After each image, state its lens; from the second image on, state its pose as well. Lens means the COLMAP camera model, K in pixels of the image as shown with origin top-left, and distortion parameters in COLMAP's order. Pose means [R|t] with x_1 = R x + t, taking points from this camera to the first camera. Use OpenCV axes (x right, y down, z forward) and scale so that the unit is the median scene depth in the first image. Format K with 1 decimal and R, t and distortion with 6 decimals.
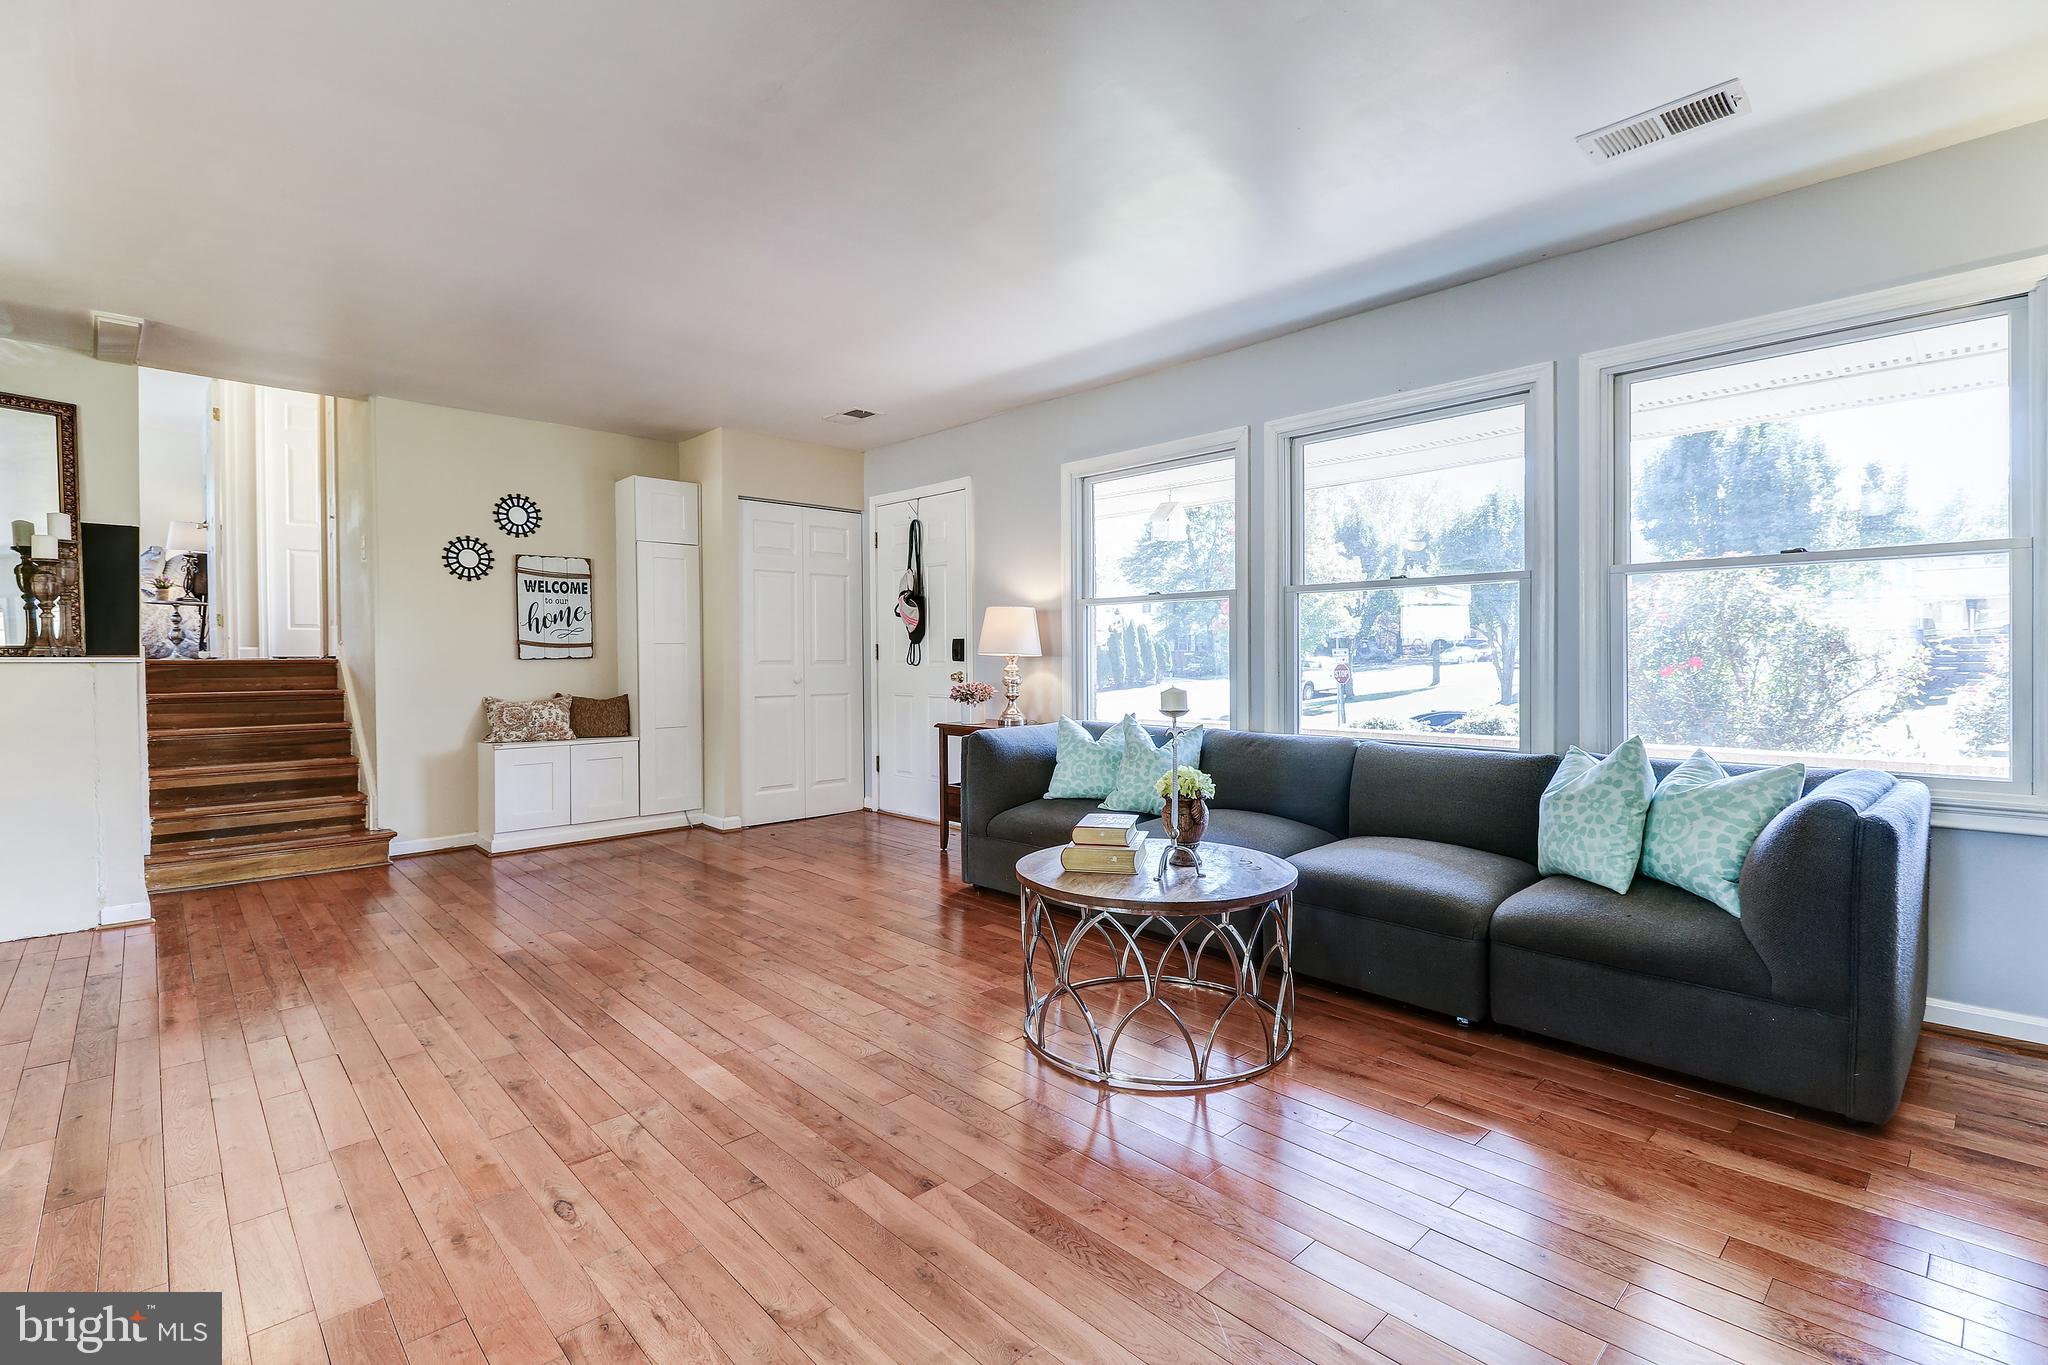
lens RADIAL K [[933.3, 0, 1033.4], [0, 933.3, 666.5], [0, 0, 1]] dist [0.008206, -0.010306]
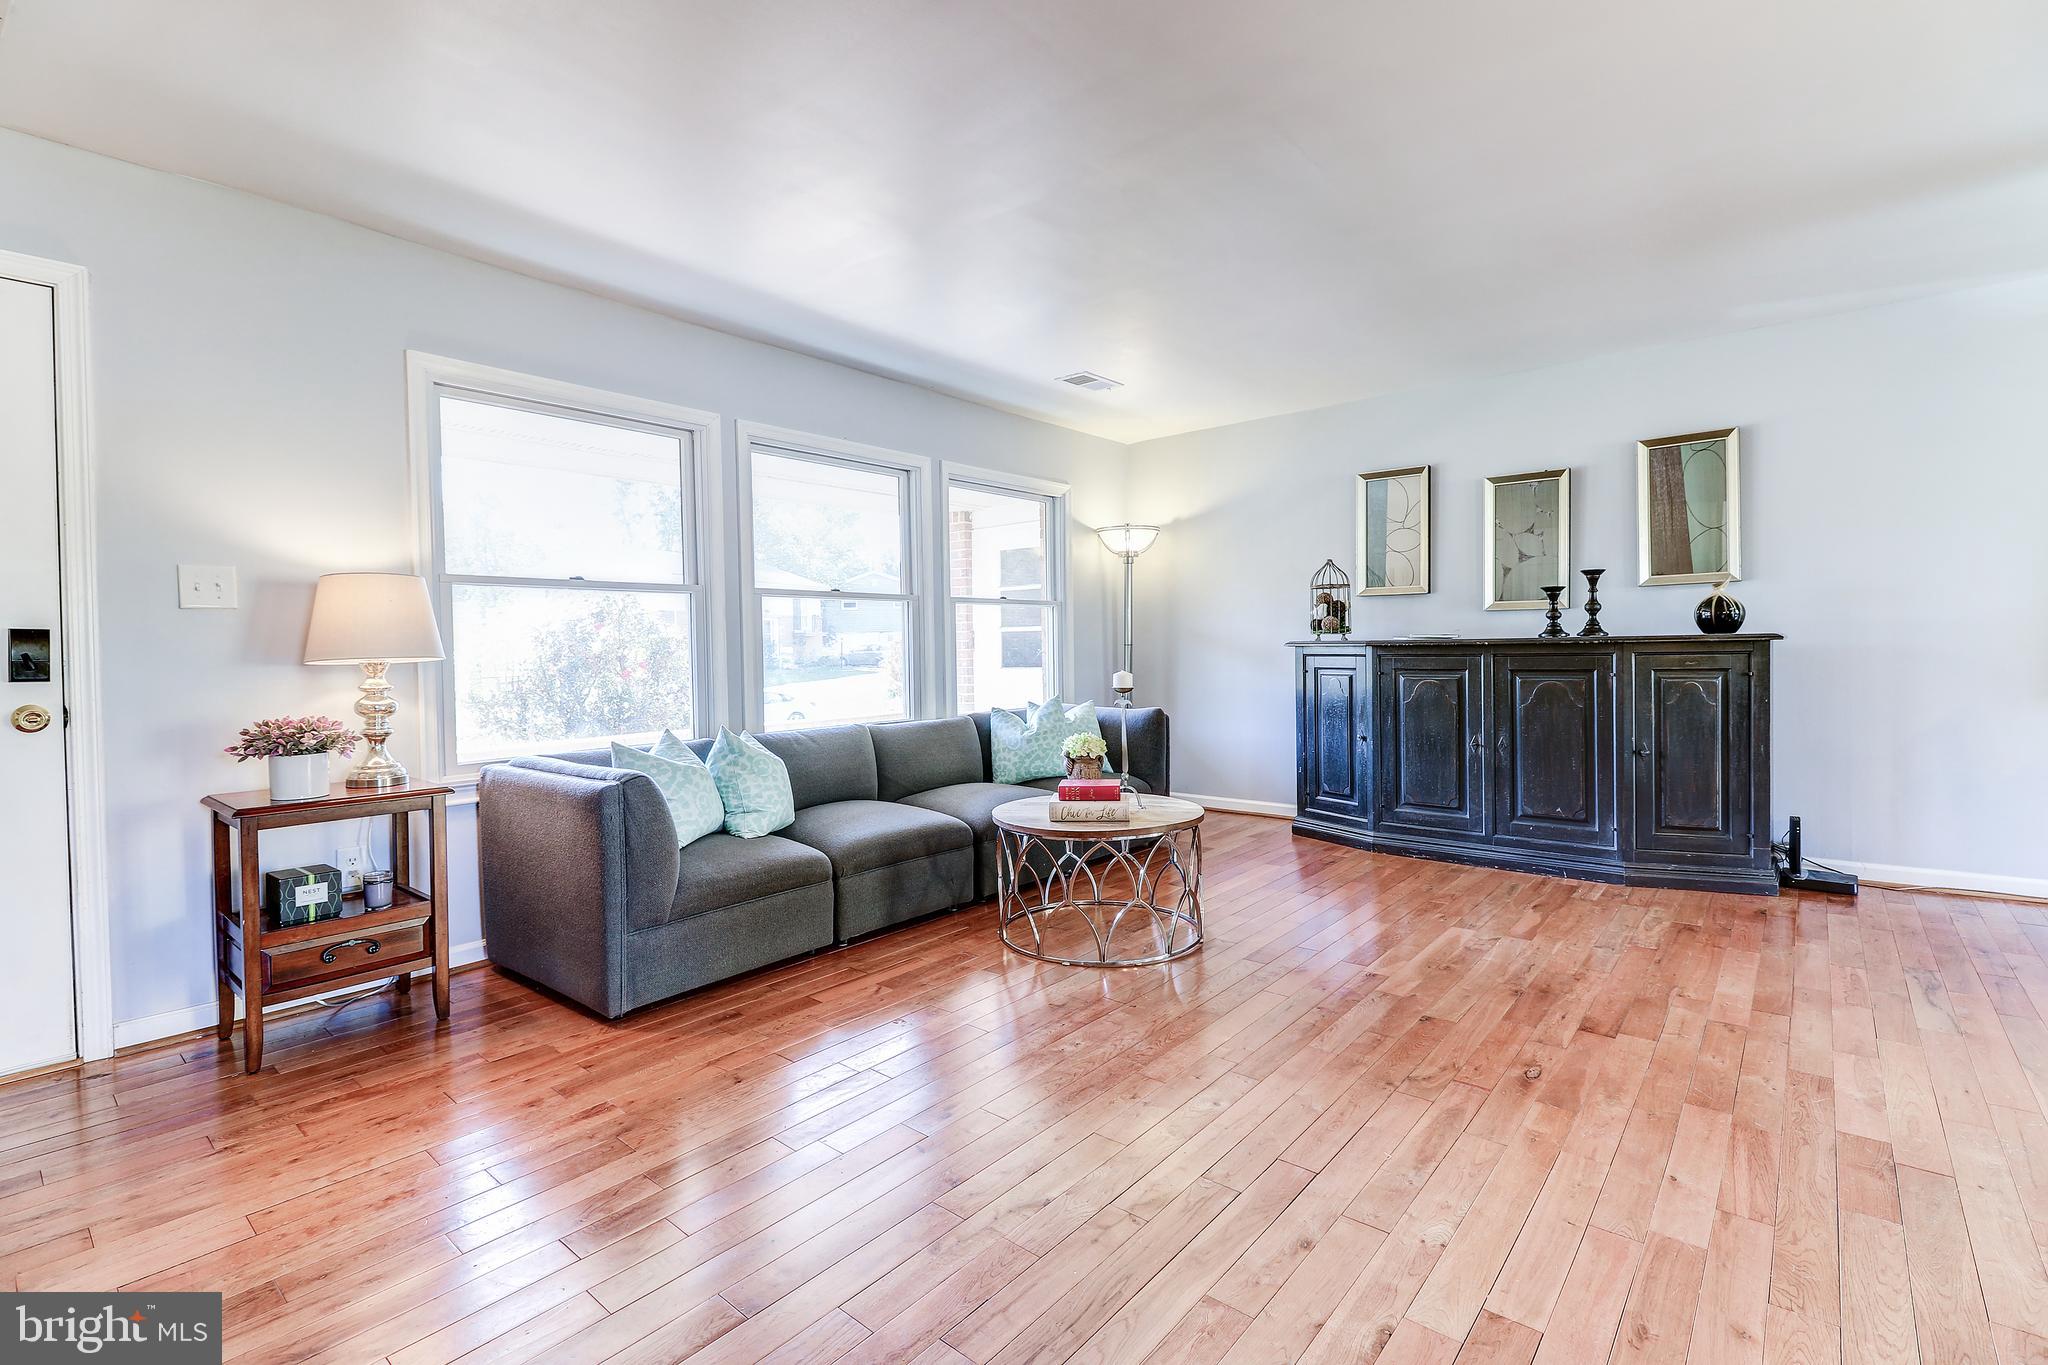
lens RADIAL K [[933.3, 0, 1038.2], [0, 933.3, 667.6], [0, 0, 1]] dist [0.008206, -0.010306]
pose [[-0.099046, -0.007394, 0.995055, -0.588027], [0.034606, 0.999342, 0.010870, -0.001160], [-0.994481, 0.035511, -0.098725, 0.613905]]
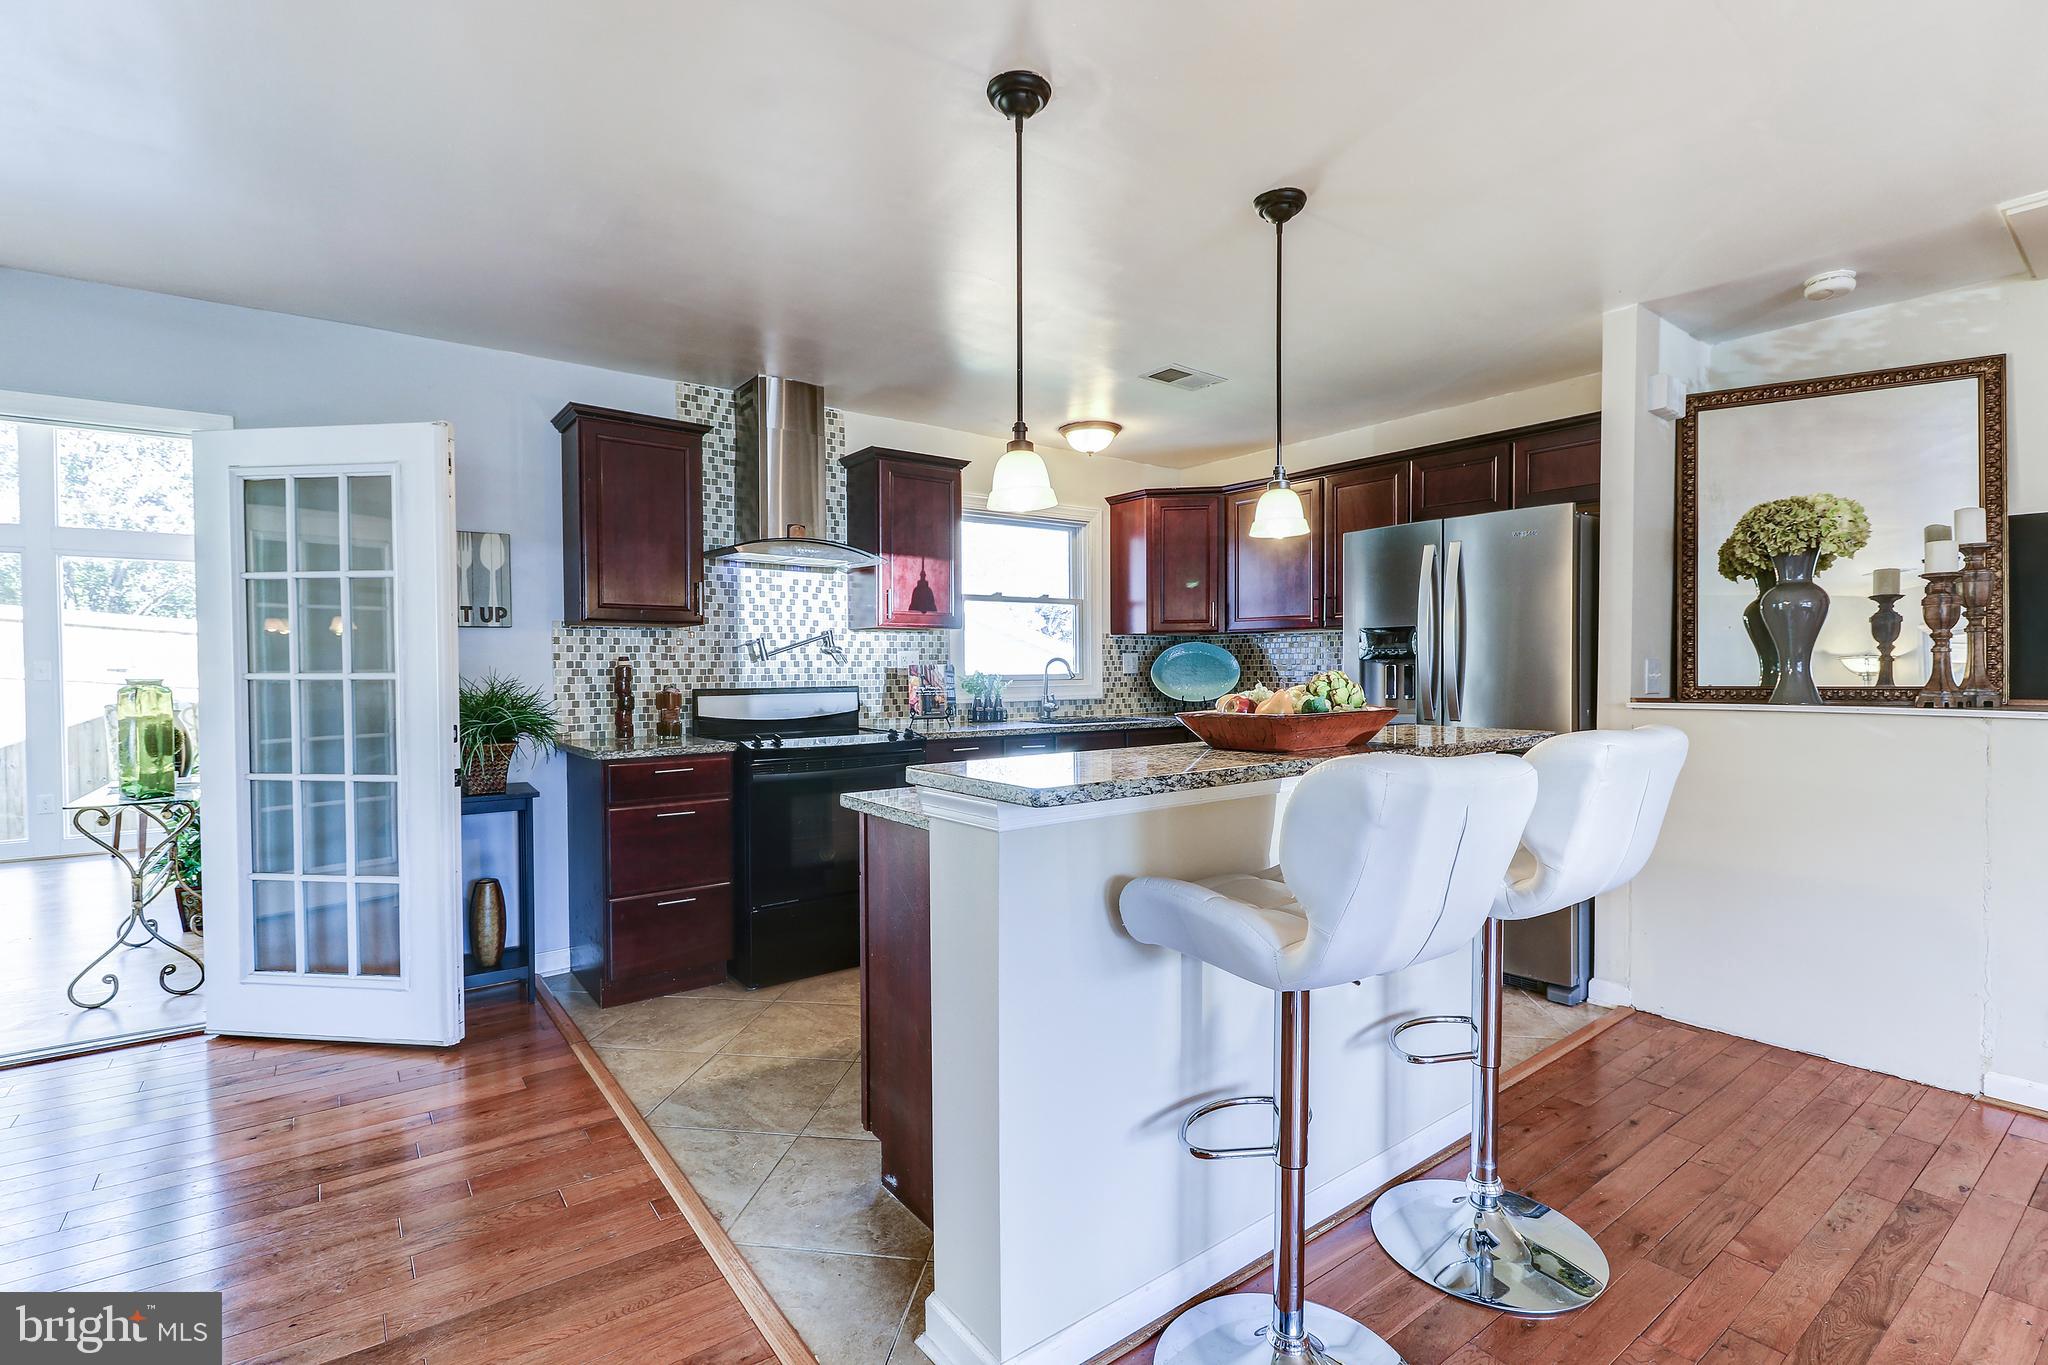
lens RADIAL K [[933.3, 0, 1026.1], [0, 933.3, 687.7], [0, 0, 1]] dist [0.008206, -0.010306]
pose [[-0.129261, 0.027010, -0.991243, -0.162352], [-0.008076, 0.999567, 0.028290, -0.028052], [0.991578, 0.011662, -0.128987, 0.264964]]
